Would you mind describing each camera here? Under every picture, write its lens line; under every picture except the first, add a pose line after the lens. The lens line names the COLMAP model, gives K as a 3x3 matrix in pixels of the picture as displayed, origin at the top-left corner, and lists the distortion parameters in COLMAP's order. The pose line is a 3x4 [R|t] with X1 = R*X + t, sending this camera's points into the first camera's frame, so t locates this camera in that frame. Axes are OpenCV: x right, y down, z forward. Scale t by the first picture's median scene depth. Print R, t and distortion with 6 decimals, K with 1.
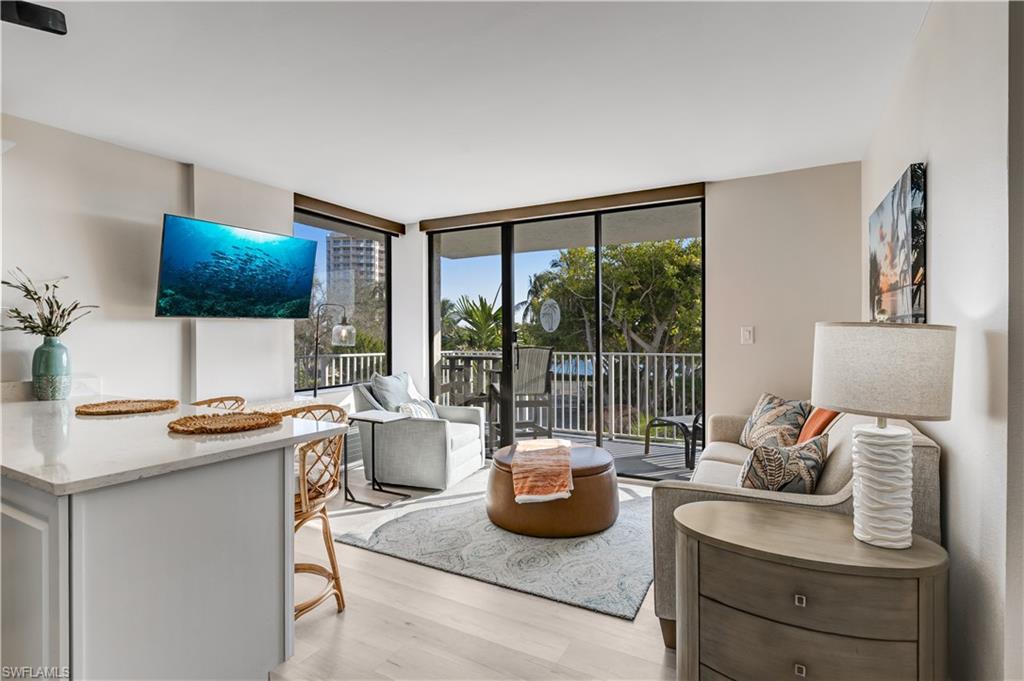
lens RADIAL K [[499.5, 0, 515.9], [0, 499.5, 336.6], [0, 0, 1]] dist [-0.007242, -0.000657]
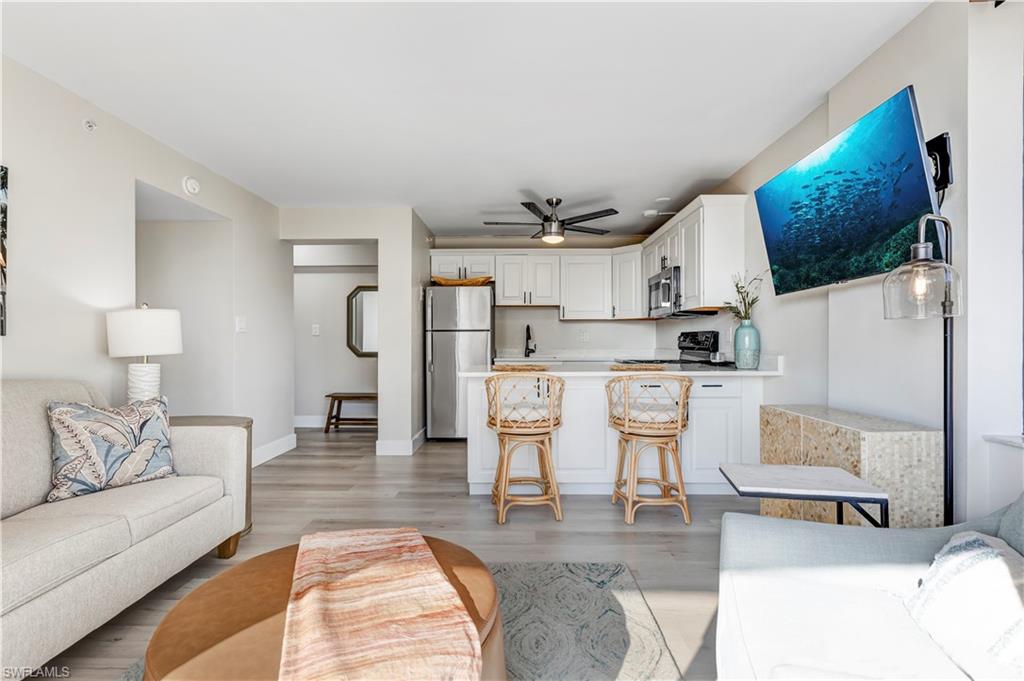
lens RADIAL K [[462.8, 0, 511.7], [0, 462.8, 350.8], [0, 0, 1]] dist [-0.000040, -0.000204]
pose [[-0.887738, 0.014434, -0.460123, 0.116490], [0.003793, 0.999704, 0.024041, 0.037066], [0.460333, 0.019597, -0.887530, 1.342581]]
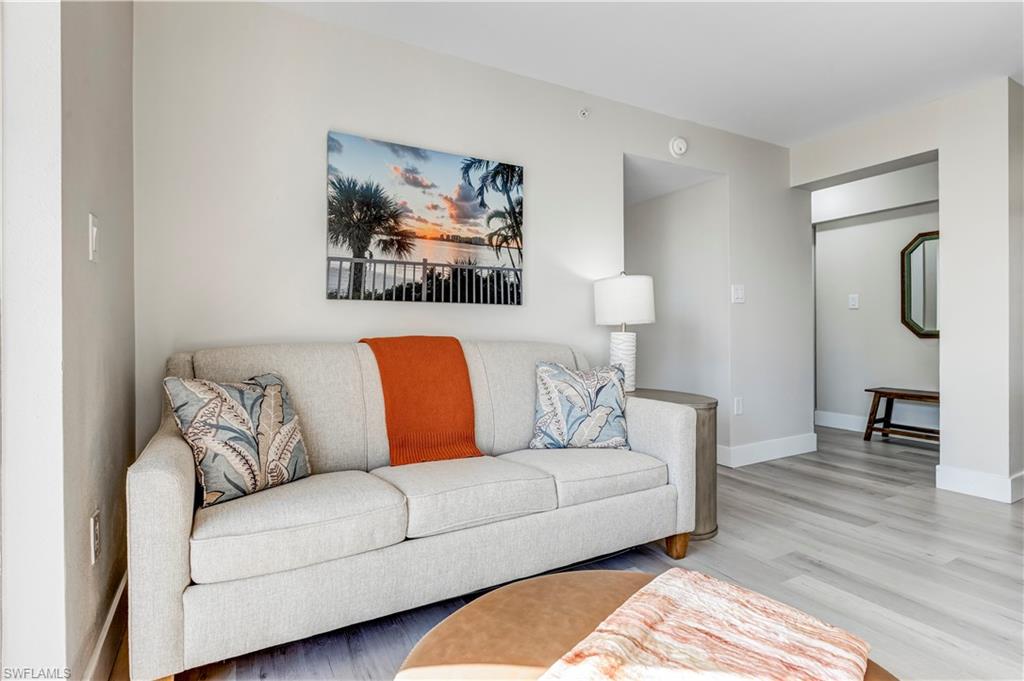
lens RADIAL K [[511.4, 0, 510.7], [0, 511.4, 331.1], [0, 0, 1]] dist [-0.003946, -0.000216]
pose [[-0.842210, 0.009932, 0.539058, 0.000894], [0.012713, 0.999918, 0.001439, 0.069651], [-0.539000, 0.008065, -0.842267, 1.193388]]
